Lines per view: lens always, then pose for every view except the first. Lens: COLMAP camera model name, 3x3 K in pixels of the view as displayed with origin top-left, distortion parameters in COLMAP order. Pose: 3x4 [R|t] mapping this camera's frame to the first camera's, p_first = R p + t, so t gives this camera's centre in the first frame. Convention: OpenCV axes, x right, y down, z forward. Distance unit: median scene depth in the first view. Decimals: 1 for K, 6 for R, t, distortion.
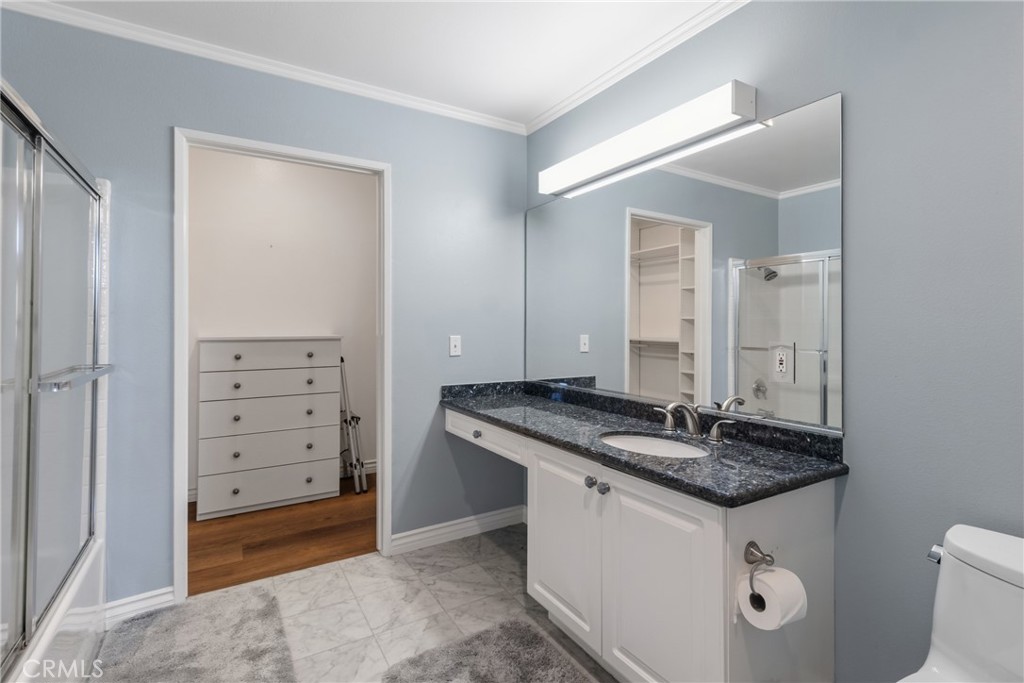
lens RADIAL K [[492.3, 0, 517.6], [0, 492.3, 314.2], [0, 0, 1]] dist [0.005273, -0.001553]
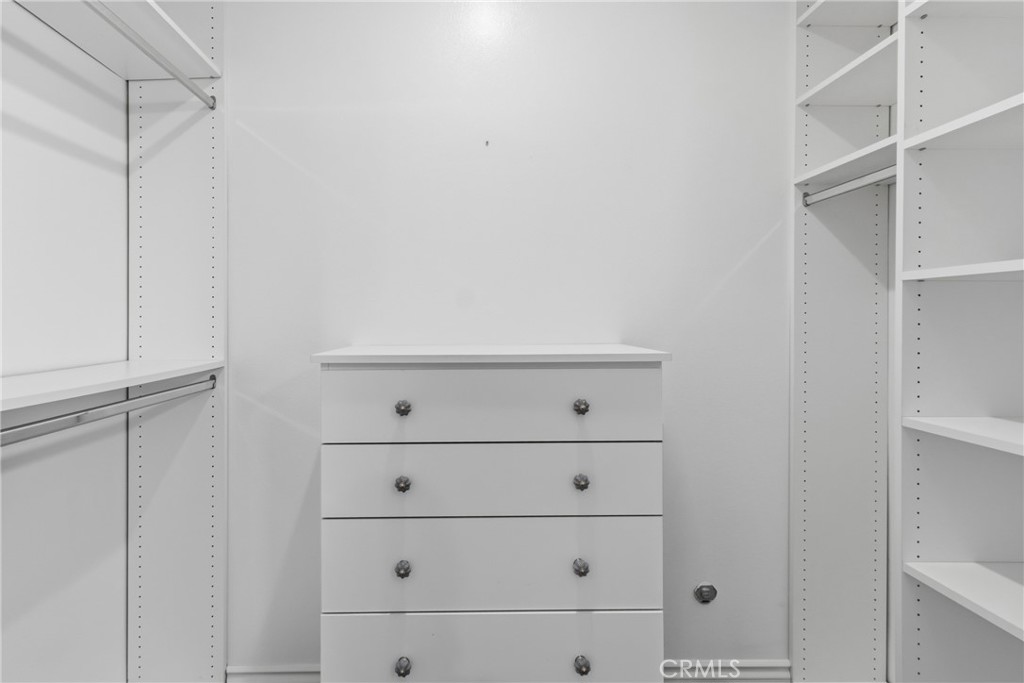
lens RADIAL K [[492.3, 0, 509.3], [0, 492.3, 344.3], [0, 0, 1]] dist [0.005273, -0.001553]
pose [[0.857737, -0.012216, -0.513943, -0.282673], [0.018291, 0.999810, 0.006763, 0.034320], [0.513762, -0.015201, 0.857798, 0.671894]]
